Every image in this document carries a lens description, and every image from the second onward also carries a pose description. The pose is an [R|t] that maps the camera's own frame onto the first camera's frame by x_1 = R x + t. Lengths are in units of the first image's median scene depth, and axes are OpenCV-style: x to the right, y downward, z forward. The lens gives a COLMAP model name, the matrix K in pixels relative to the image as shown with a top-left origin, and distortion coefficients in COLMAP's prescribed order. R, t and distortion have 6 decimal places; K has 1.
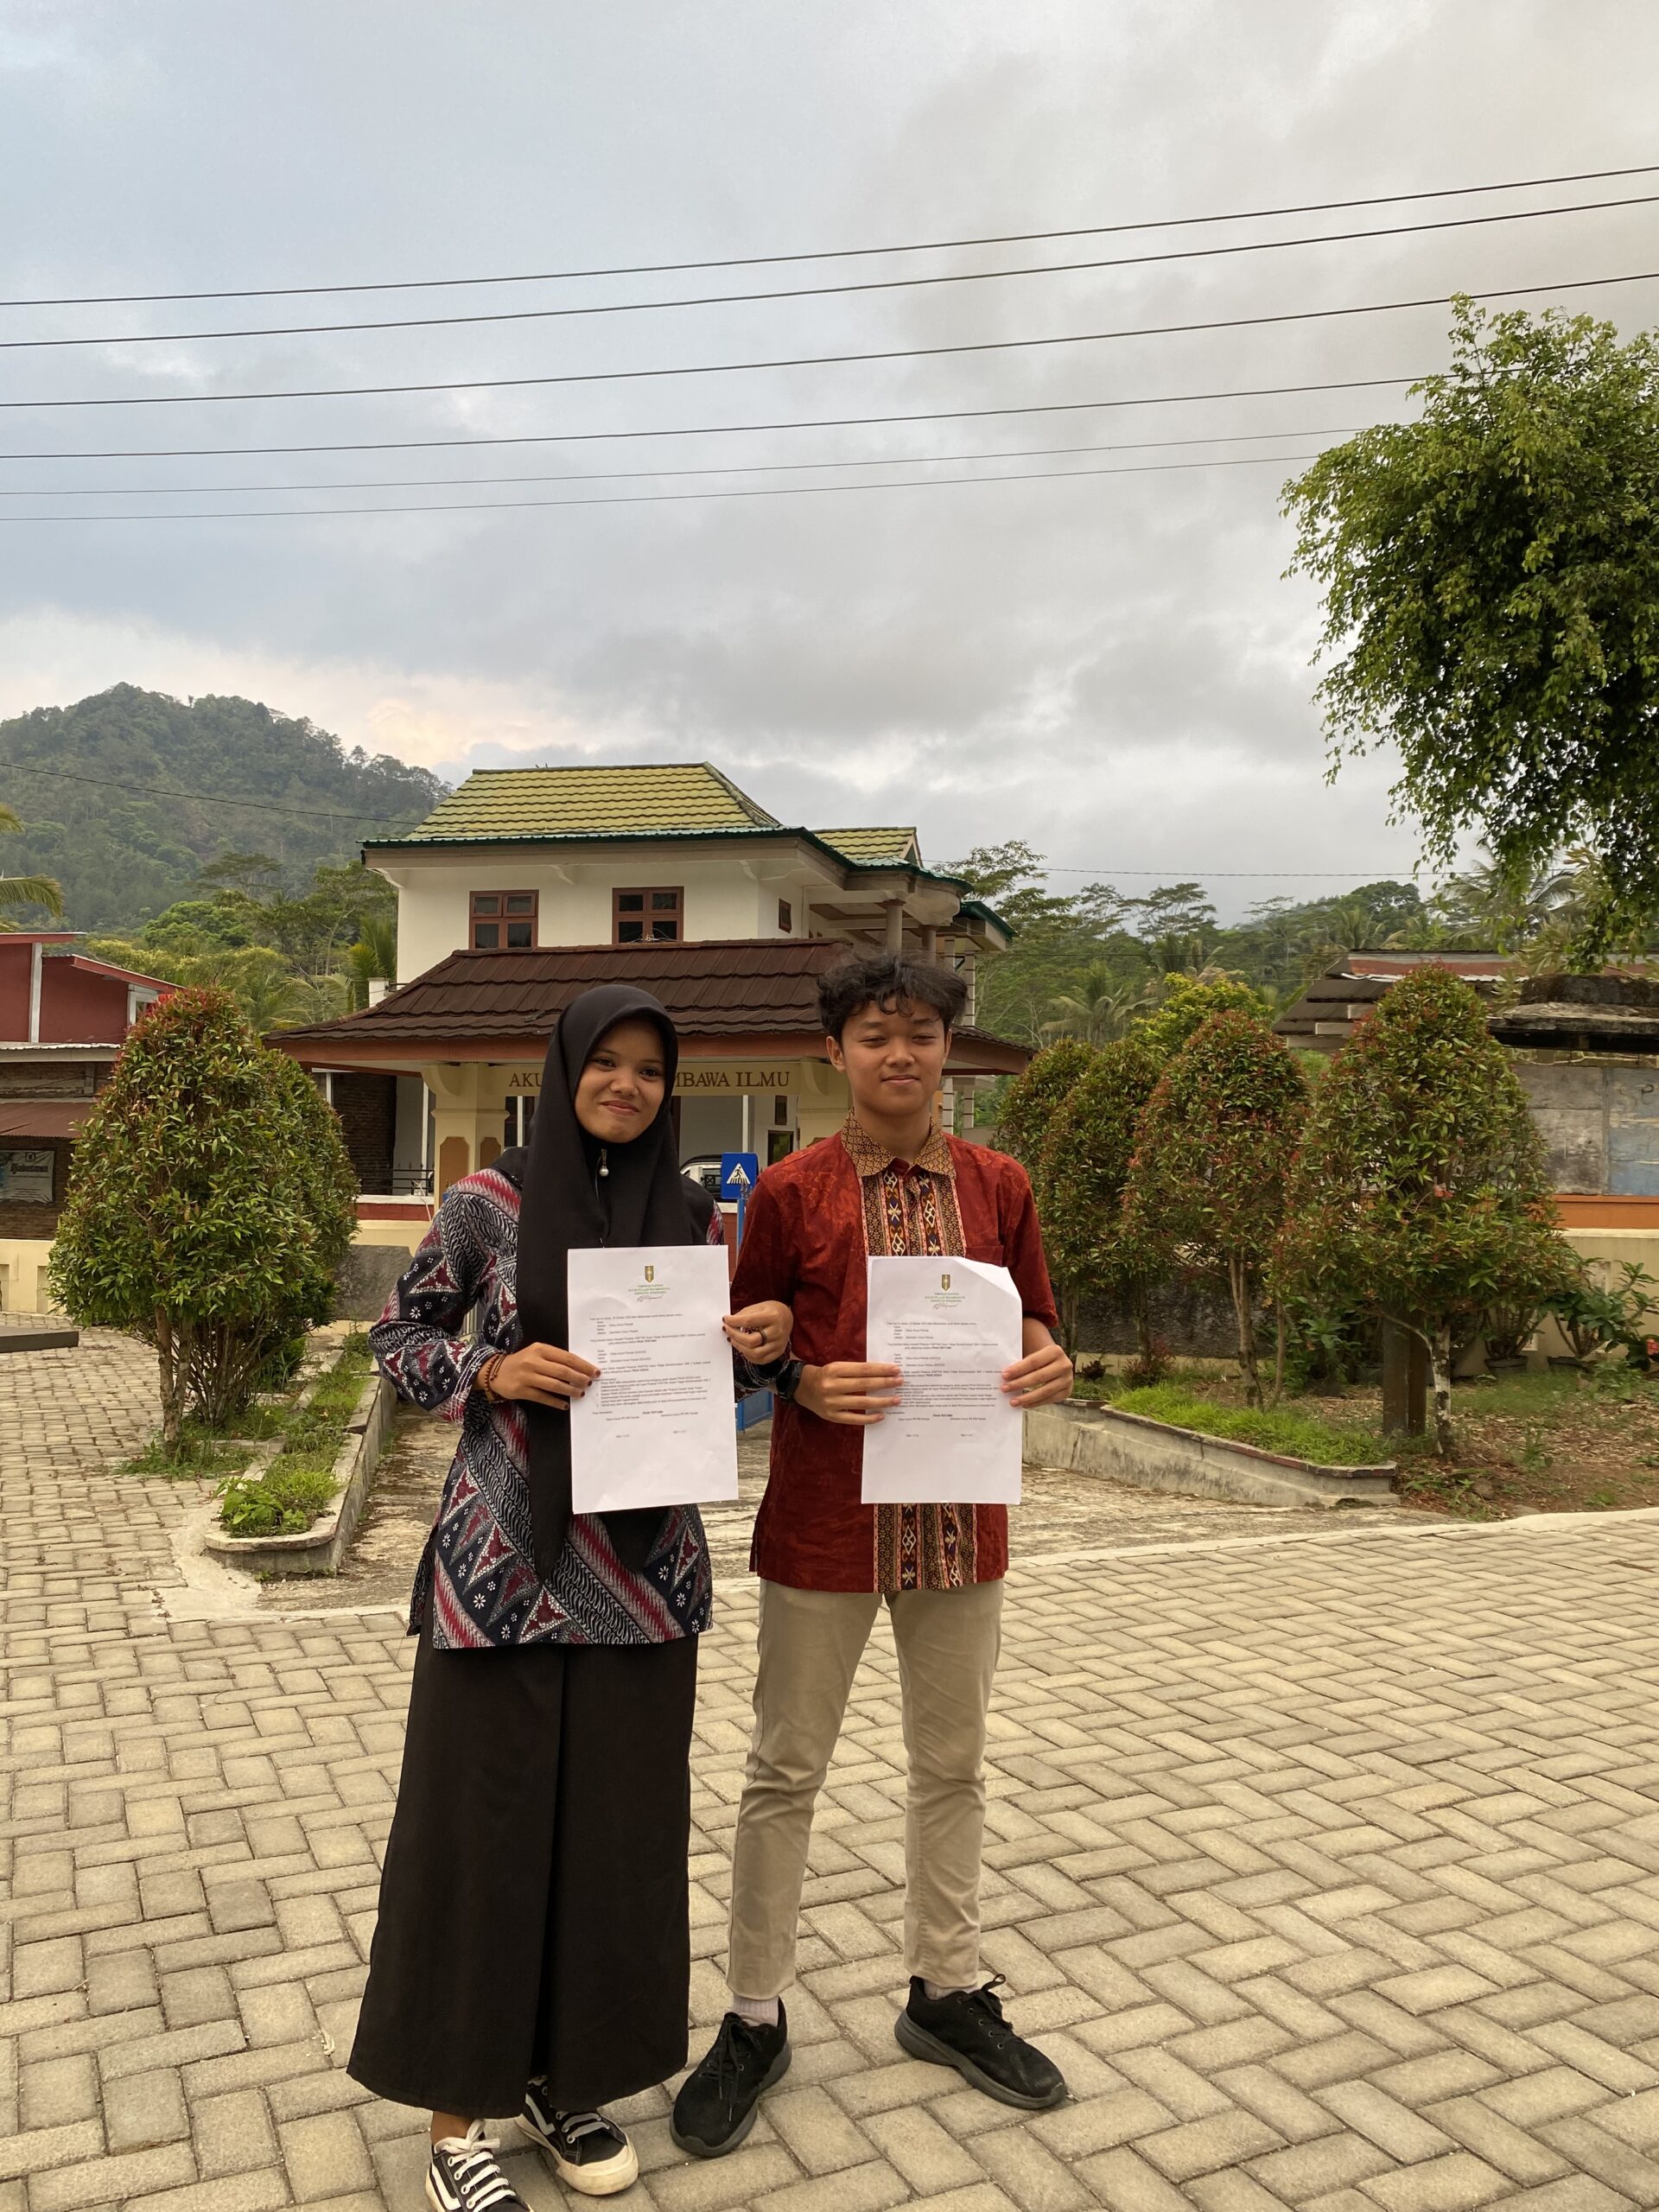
lens RADIAL K [[1681.2, 0, 809.7], [0, 1681.2, 1094.7], [0, 0, 1]] dist [0.035737, -0.037514]
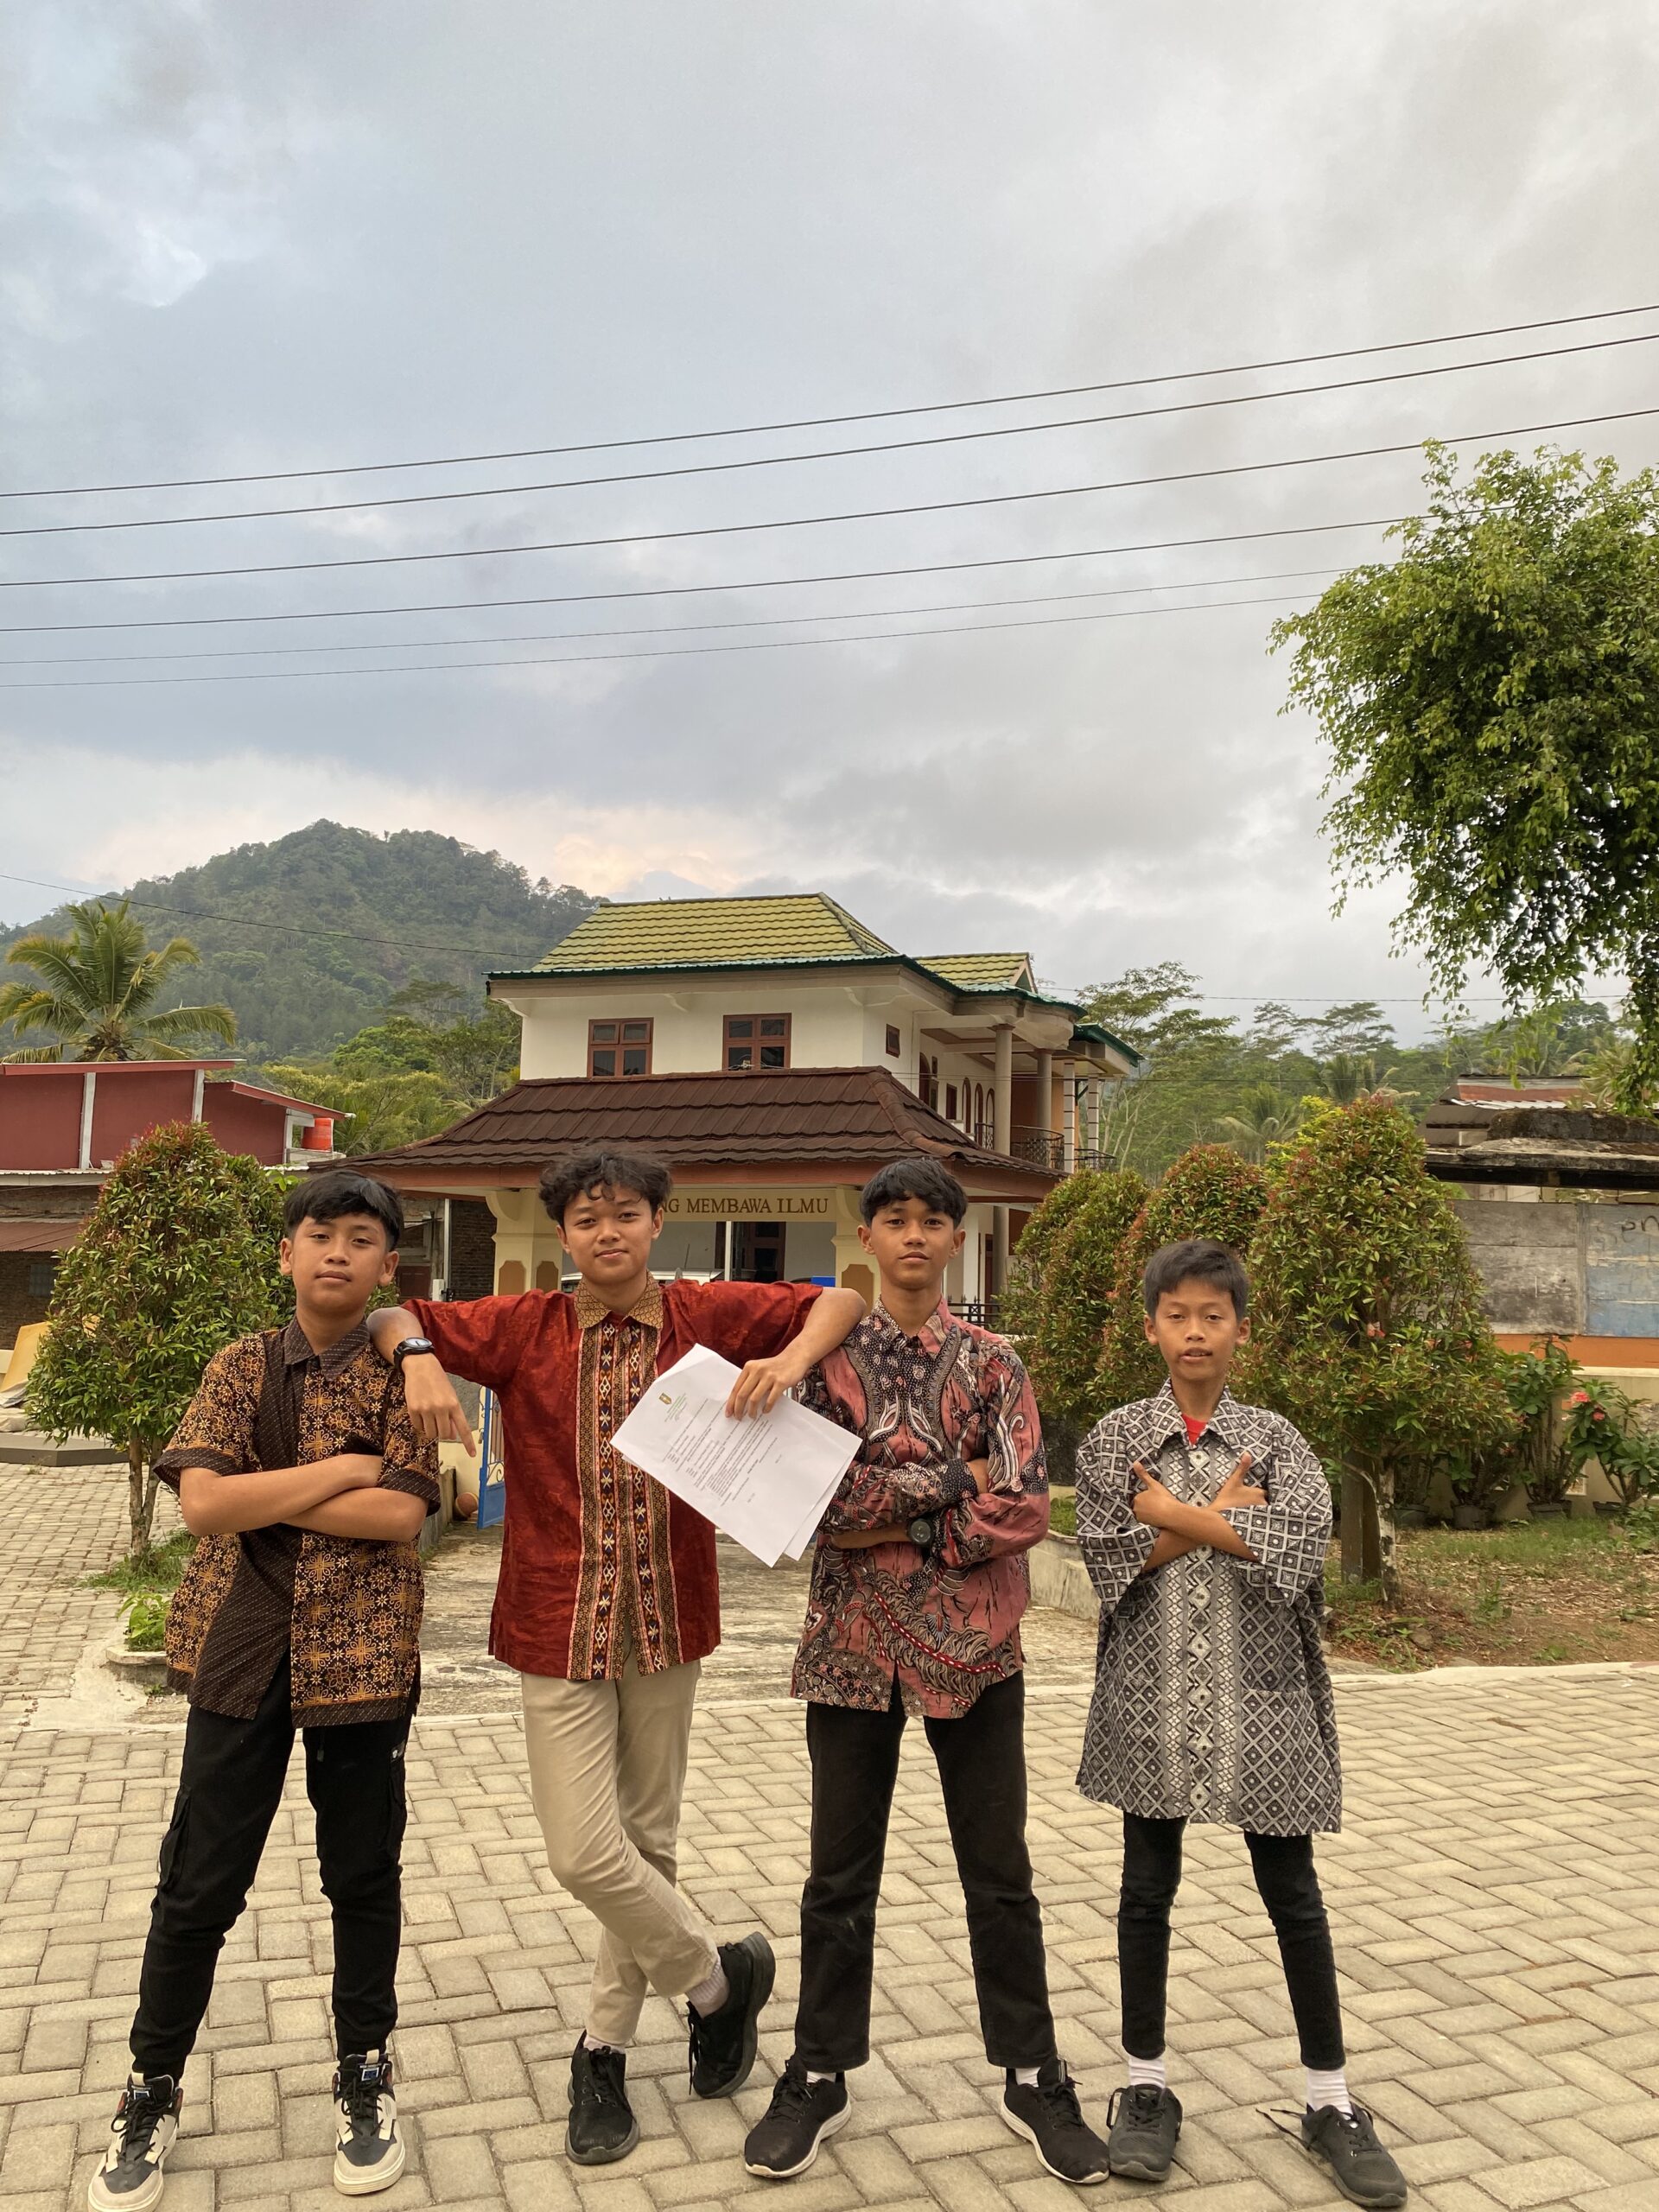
lens RADIAL K [[1681.2, 0, 821.9], [0, 1681.2, 1102.6], [0, 0, 1]] dist [0.035737, -0.037514]
pose [[0.995280, -0.000999, -0.097040, 0.107387], [-0.005474, 0.997777, -0.066410, -0.006046], [0.096890, 0.066628, 0.993062, -0.014899]]
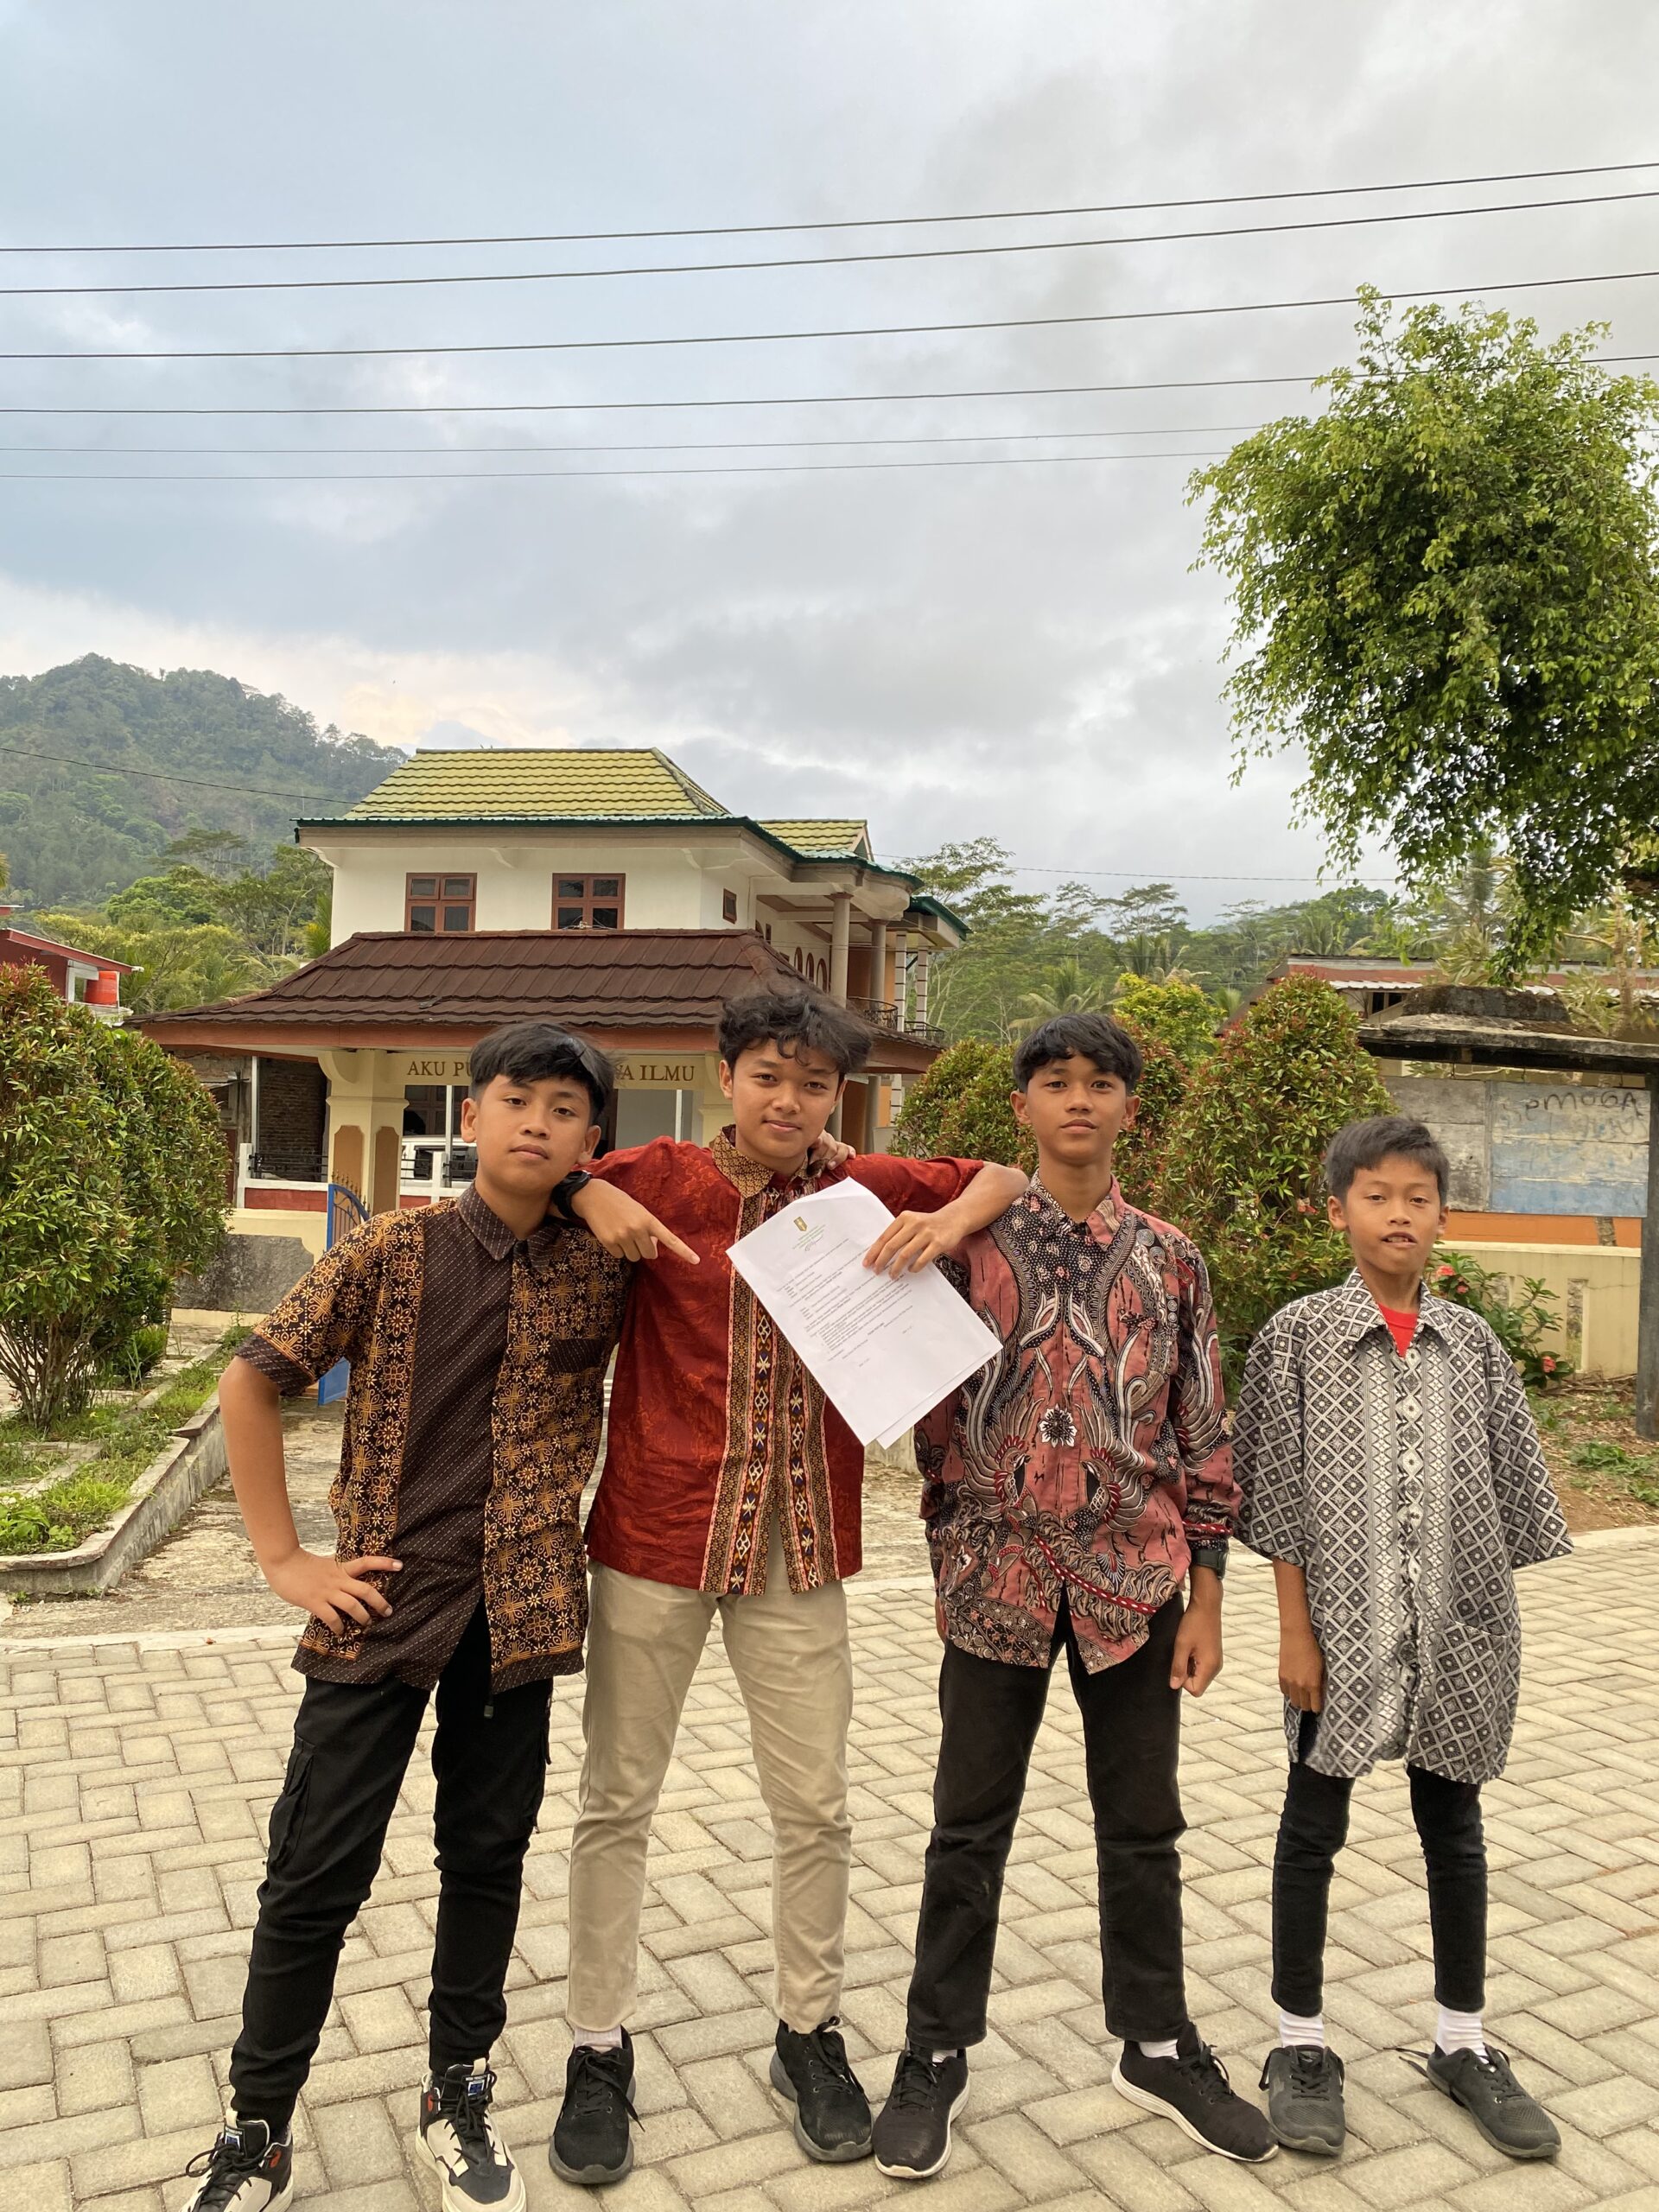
lens RADIAL K [[1681.2, 0, 831.2], [0, 1681.2, 1096.4], [0, 0, 1]] dist [0.035737, -0.037514]
pose [[0.999393, 0.021097, 0.027715, 0.053244], [-0.021259, 0.999759, 0.005562, -0.004029], [-0.027591, -0.006148, 0.999600, 0.029163]]
